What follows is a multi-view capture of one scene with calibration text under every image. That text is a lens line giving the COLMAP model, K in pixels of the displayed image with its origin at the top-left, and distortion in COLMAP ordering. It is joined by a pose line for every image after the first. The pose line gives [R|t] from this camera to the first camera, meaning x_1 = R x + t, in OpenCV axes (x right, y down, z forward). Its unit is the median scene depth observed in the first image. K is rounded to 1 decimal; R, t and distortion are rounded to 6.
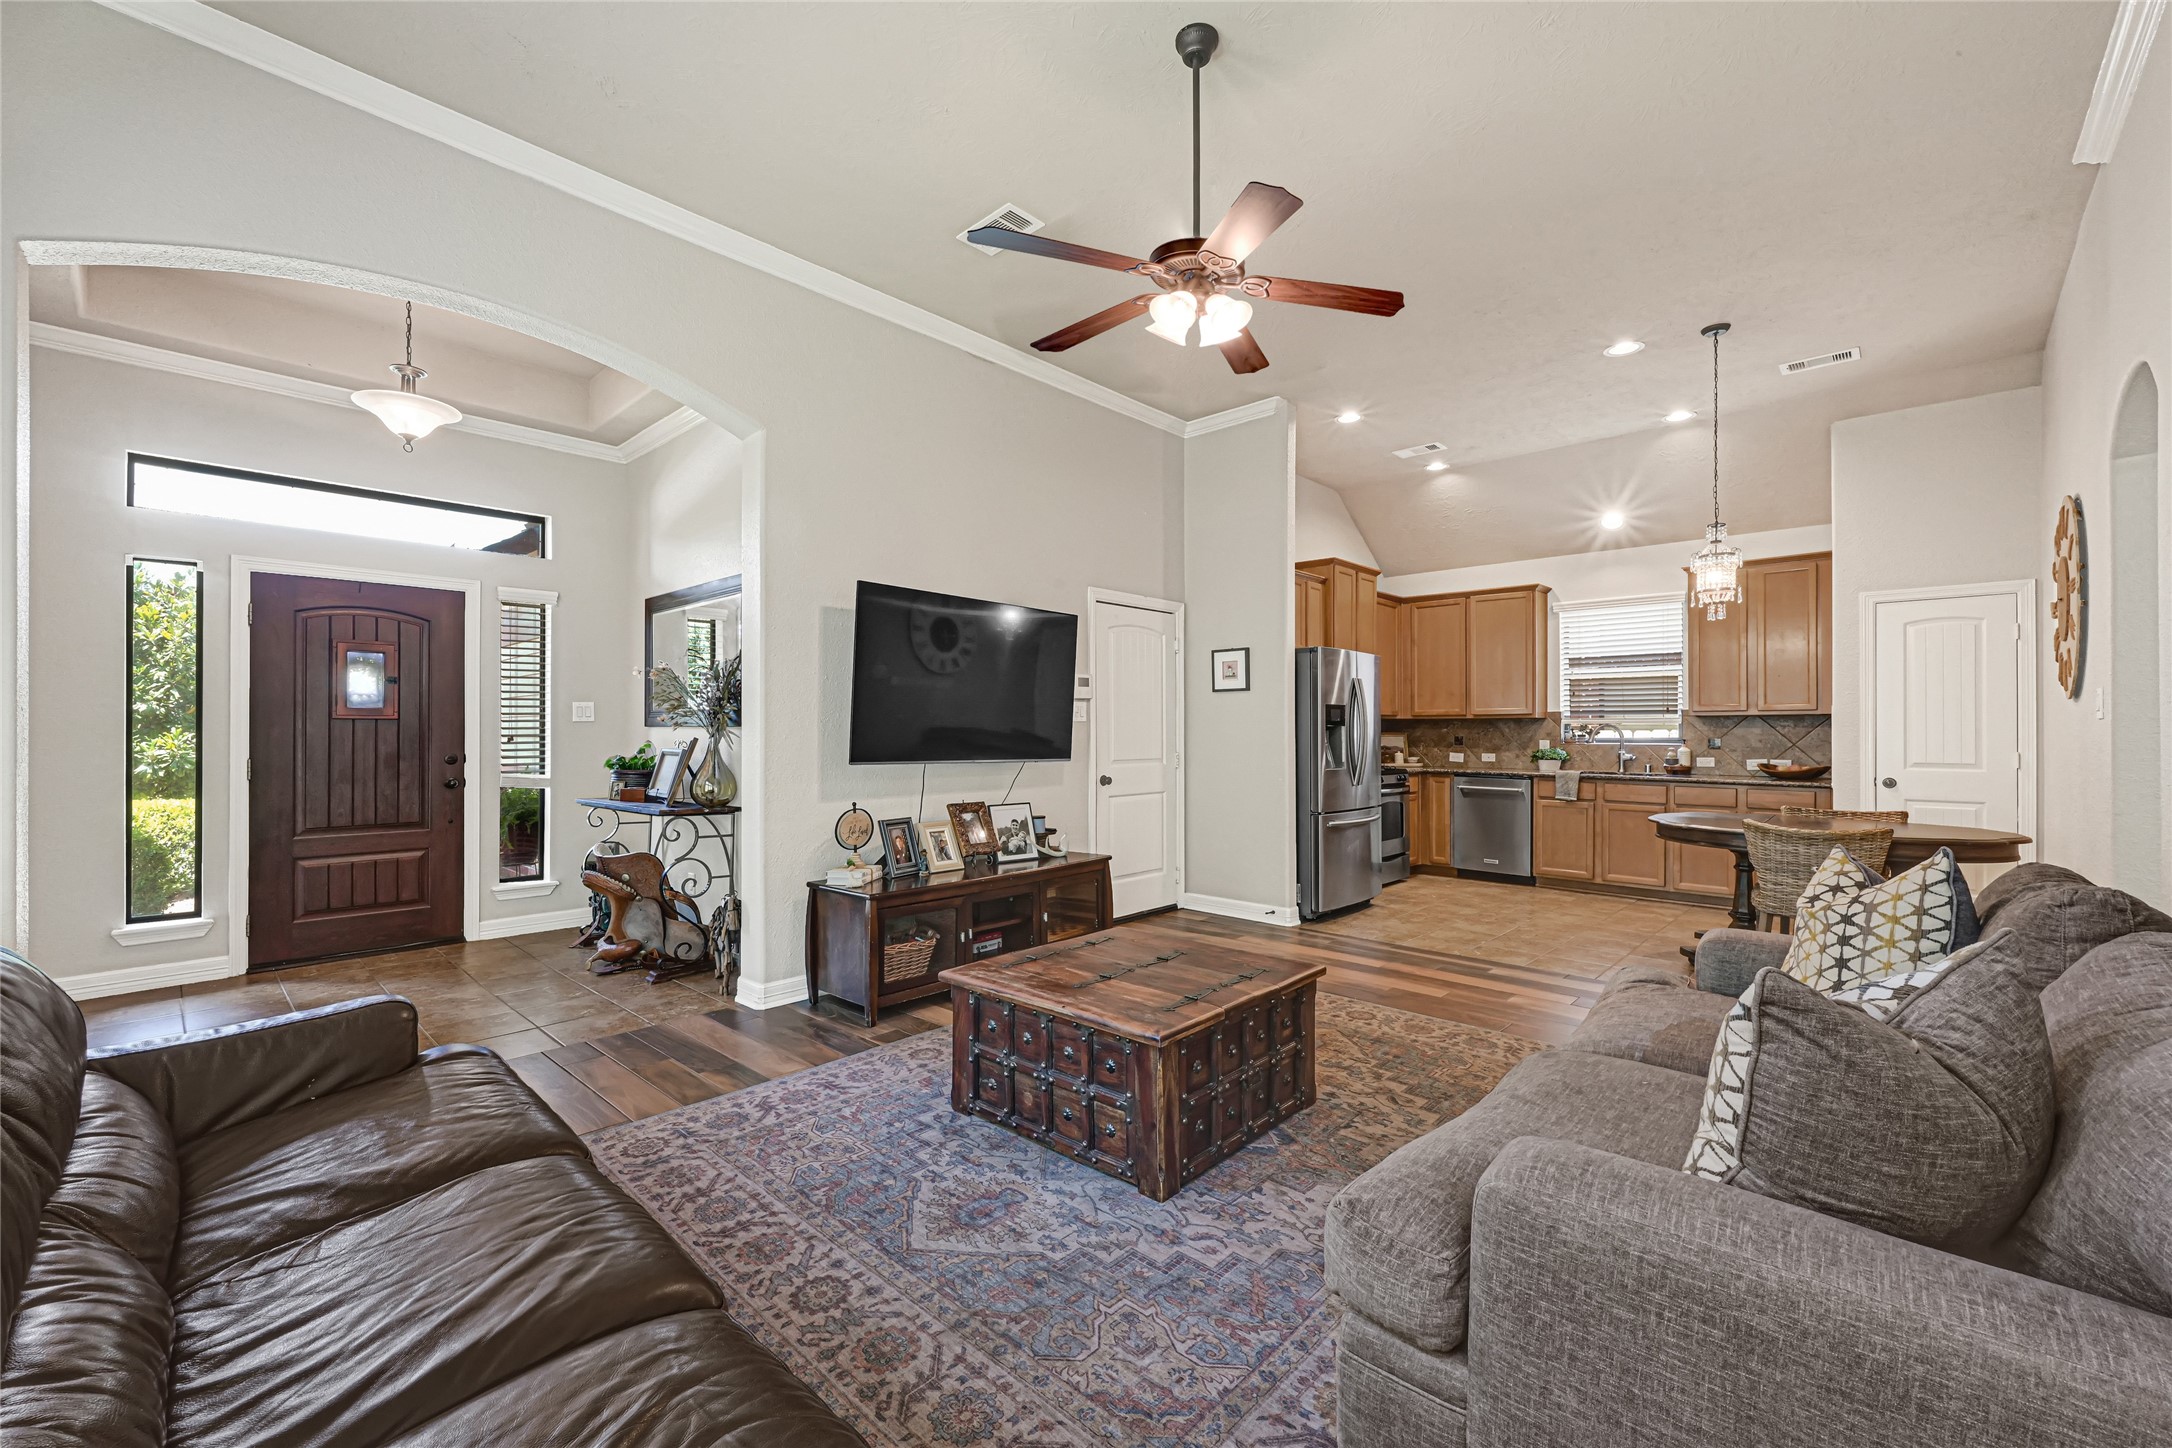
lens RADIAL K [[880.9, 0, 1084.5], [0, 880.9, 728.9], [0, 0, 1]] dist [0.000589, -0.000105]
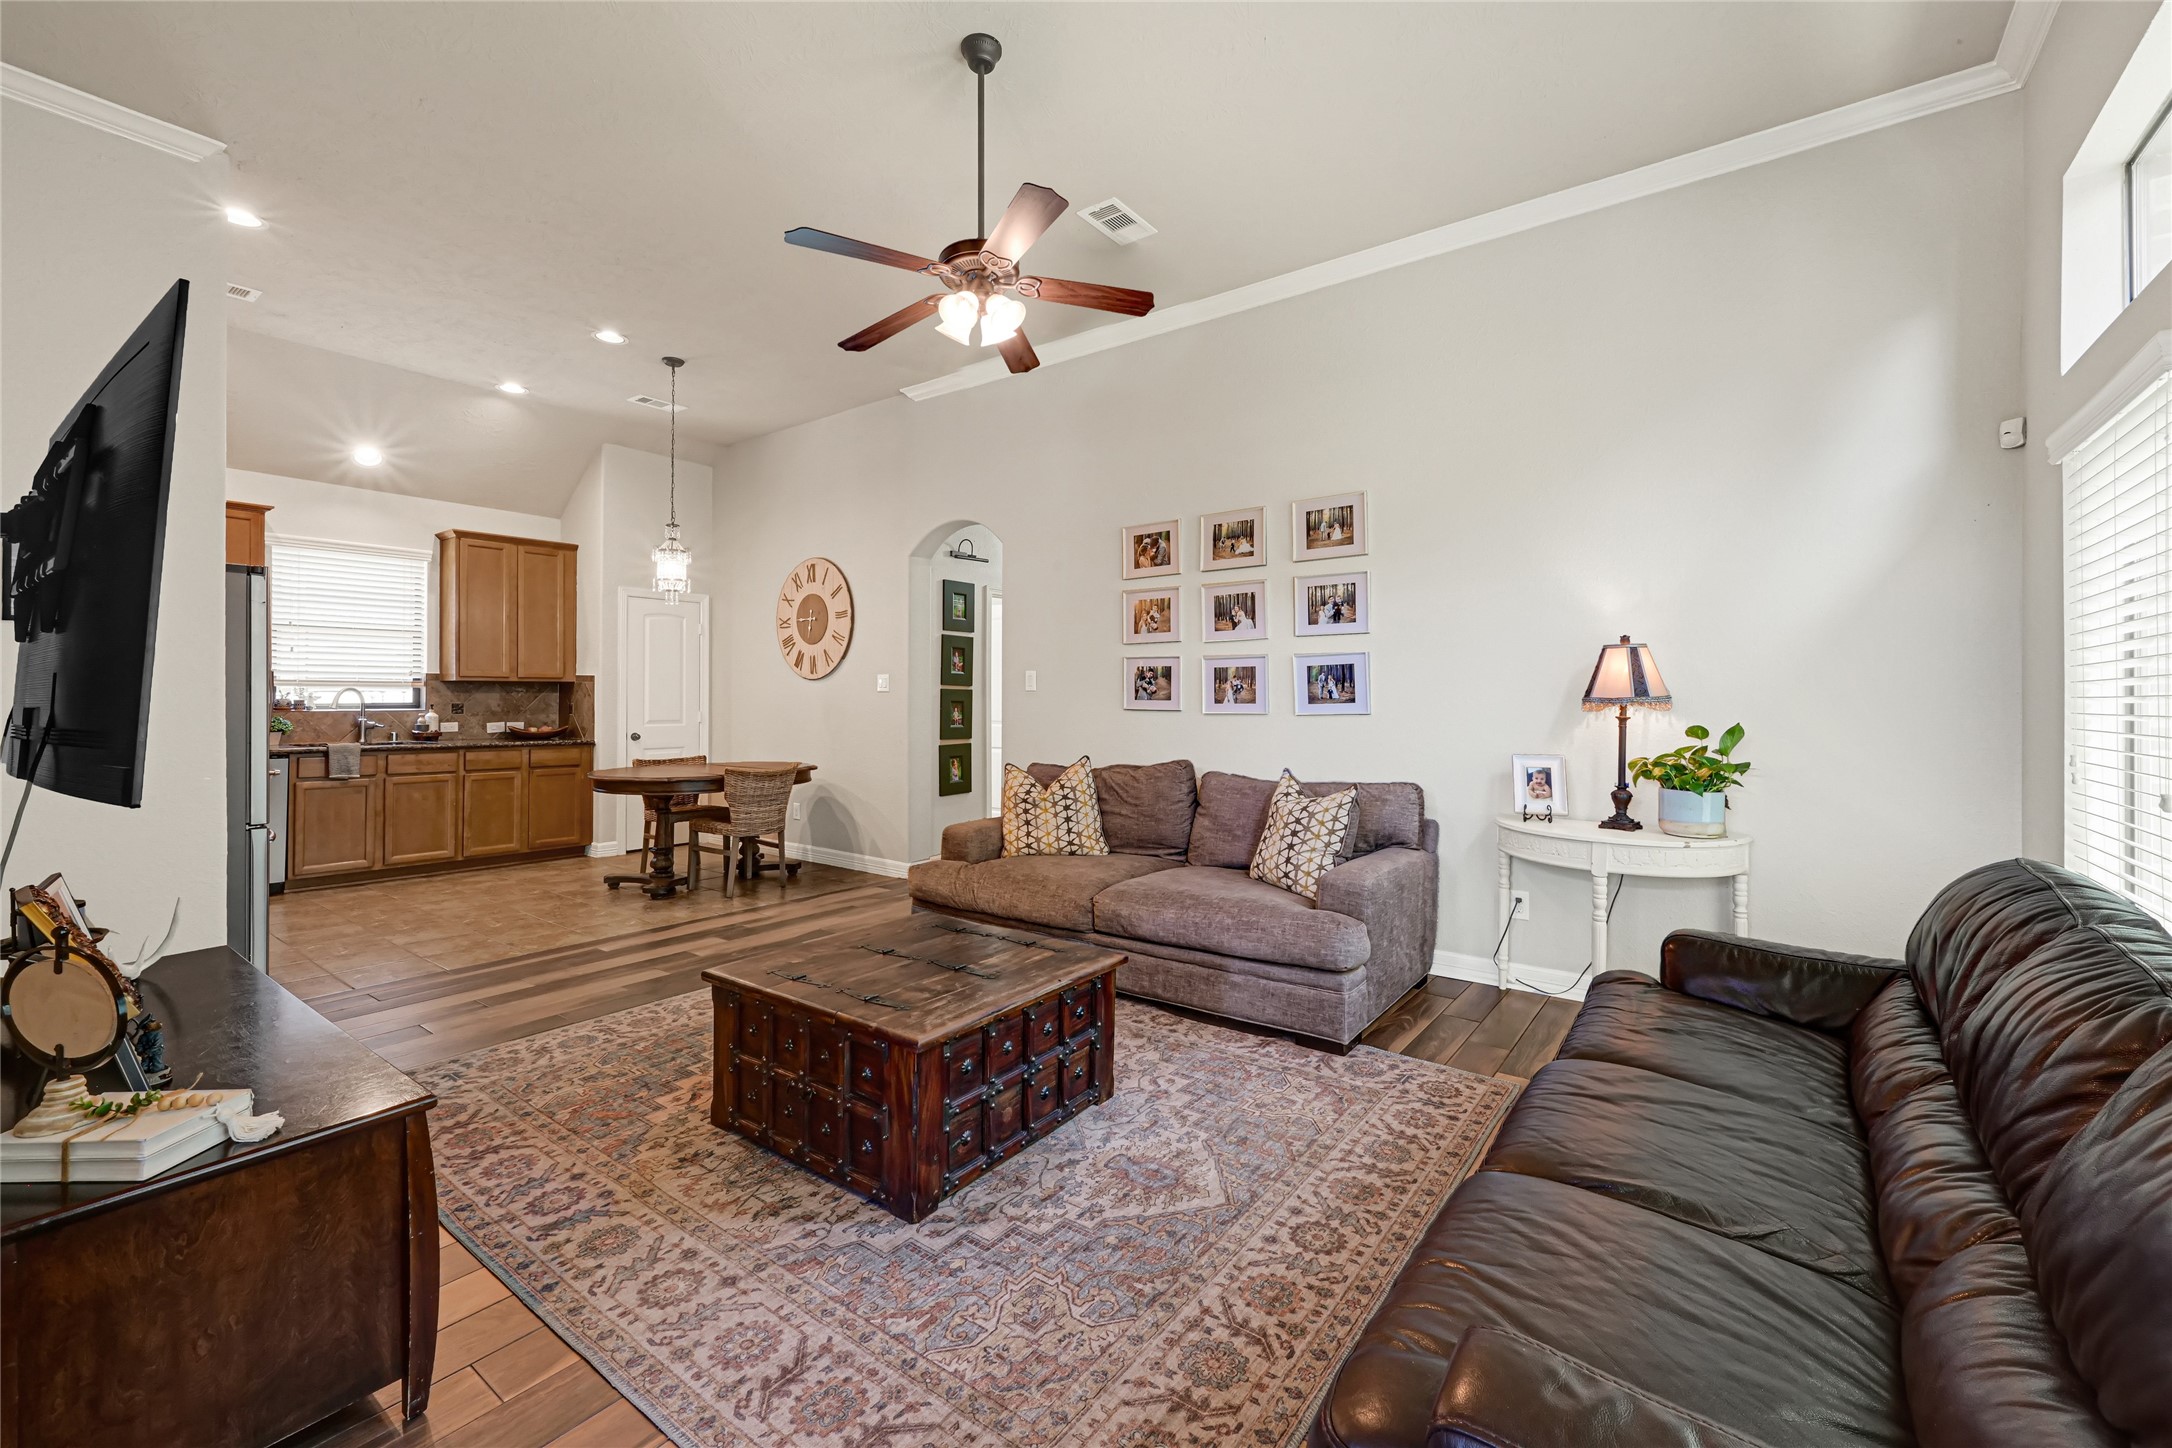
lens RADIAL K [[900.3, 0, 1084.6], [0, 900.3, 699.7], [0, 0, 1]] dist [0.000337, 0.000173]
pose [[-0.114704, -0.004283, 0.993391, -0.841671], [-0.008138, 0.999961, 0.003371, -0.006181], [-0.993366, -0.007698, -0.114734, 0.881669]]
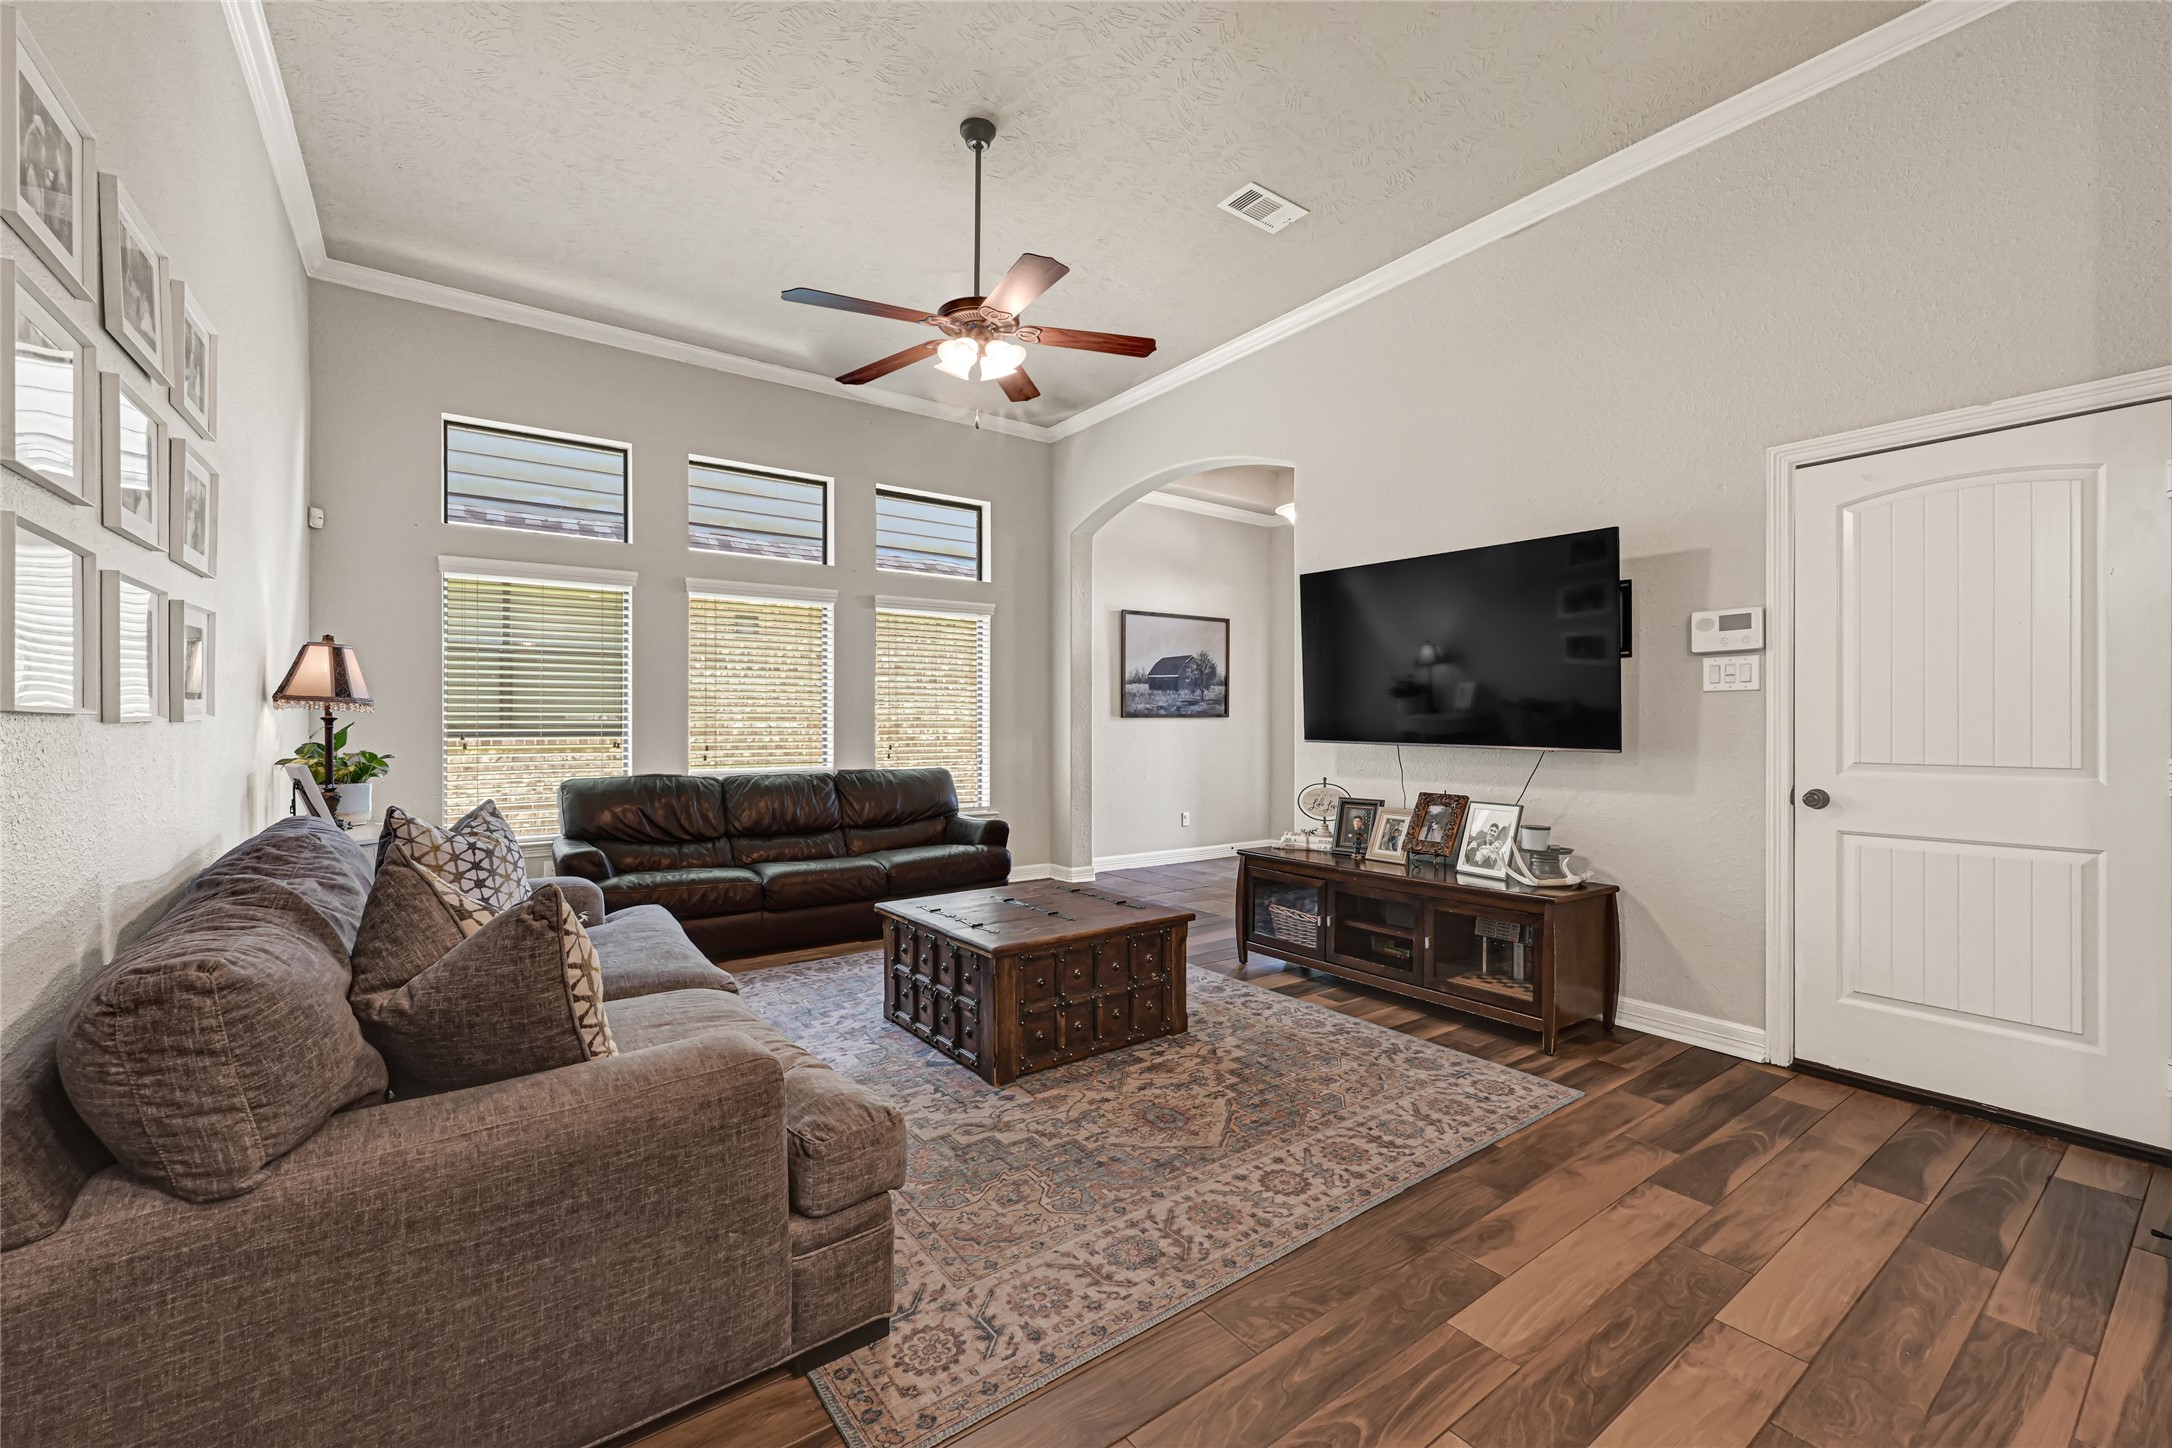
lens RADIAL K [[876.5, 0, 1087.1], [0, 876.5, 716.7], [0, 0, 1]] dist [0.000282, -0.000004]
pose [[-0.180400, -0.007378, -0.983566, 1.130782], [0.001601, 0.999968, -0.007795, 0.023190], [0.983592, -0.002981, -0.180383, 1.206541]]
